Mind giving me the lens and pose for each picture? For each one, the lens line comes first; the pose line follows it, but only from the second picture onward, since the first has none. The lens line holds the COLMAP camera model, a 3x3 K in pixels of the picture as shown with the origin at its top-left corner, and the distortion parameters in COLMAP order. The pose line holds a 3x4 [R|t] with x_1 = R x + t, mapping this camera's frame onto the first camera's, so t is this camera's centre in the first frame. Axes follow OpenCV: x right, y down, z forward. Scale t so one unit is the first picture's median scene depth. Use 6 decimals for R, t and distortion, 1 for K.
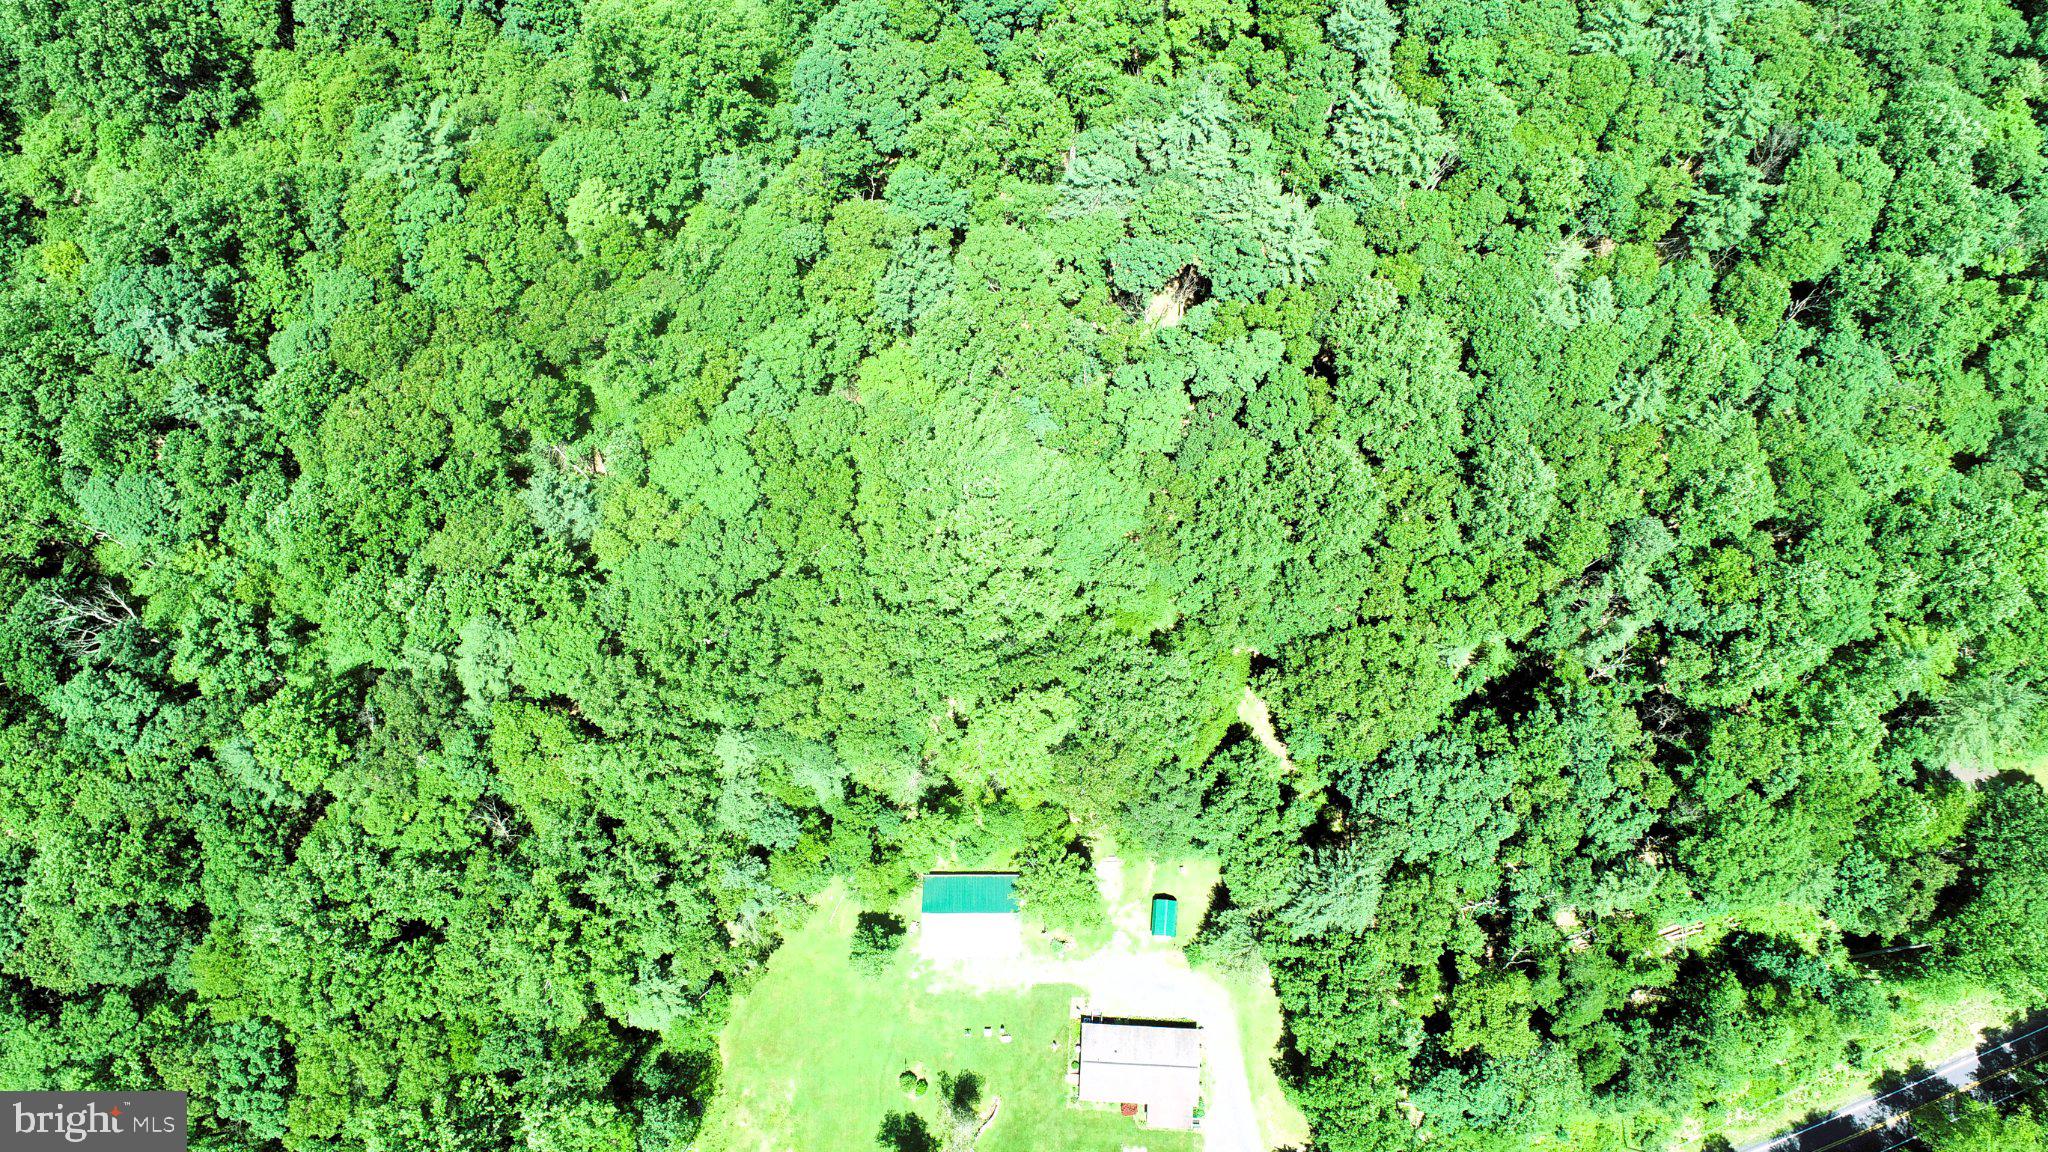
lens RADIAL K [[1386.3, 0, 1029.2], [0, 1386.3, 578.0], [0, 0, 1]] dist [-0.010897, 0.003297]
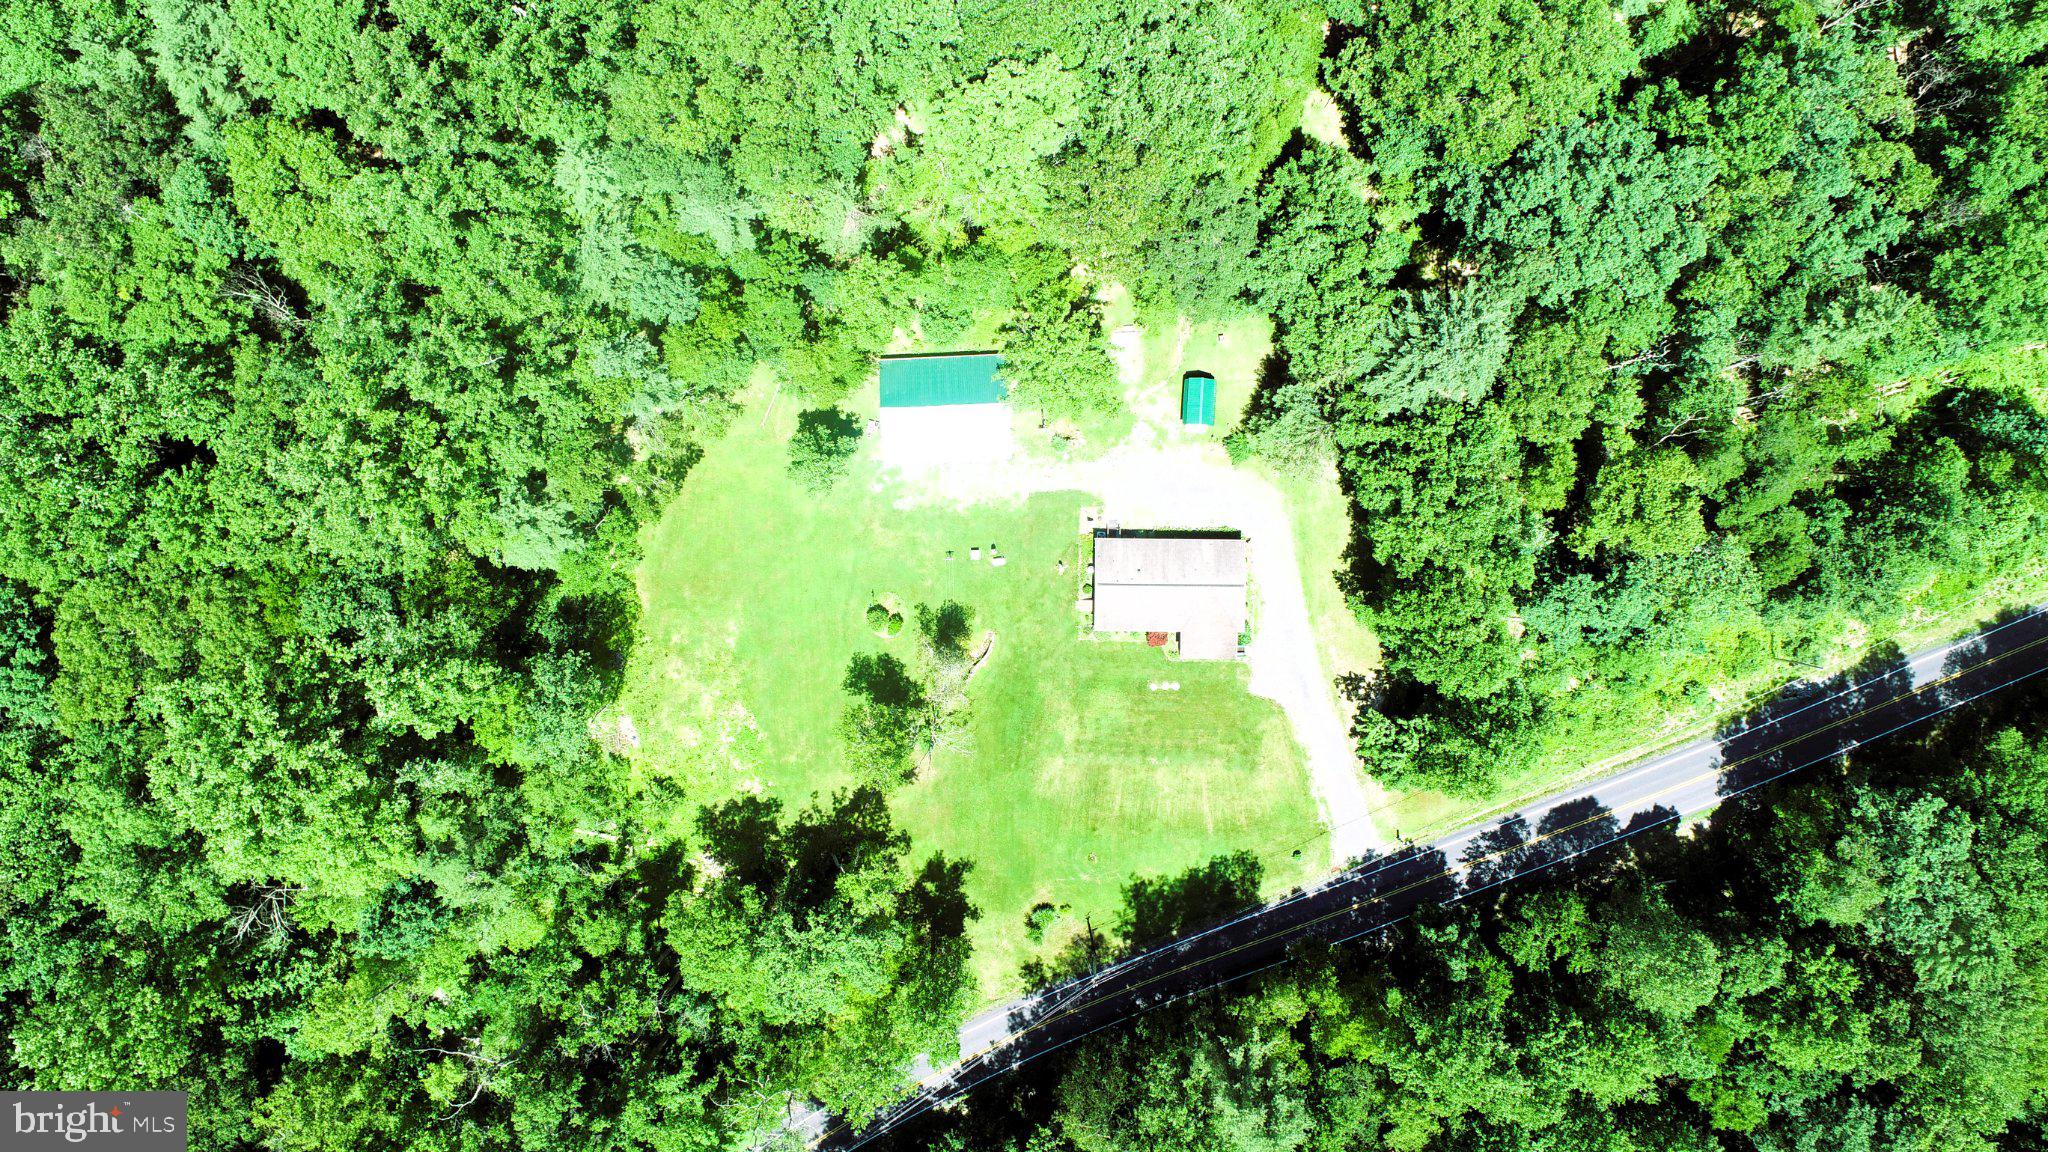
lens RADIAL K [[1386.3, 0, 1029.2], [0, 1386.3, 578.0], [0, 0, 1]] dist [-0.010897, 0.003297]
pose [[0.999144, -0.041284, 0.002496, -0.002055], [0.038237, 0.945033, 0.324731, 0.095165], [-0.015765, -0.324357, 0.945803, 0.276100]]
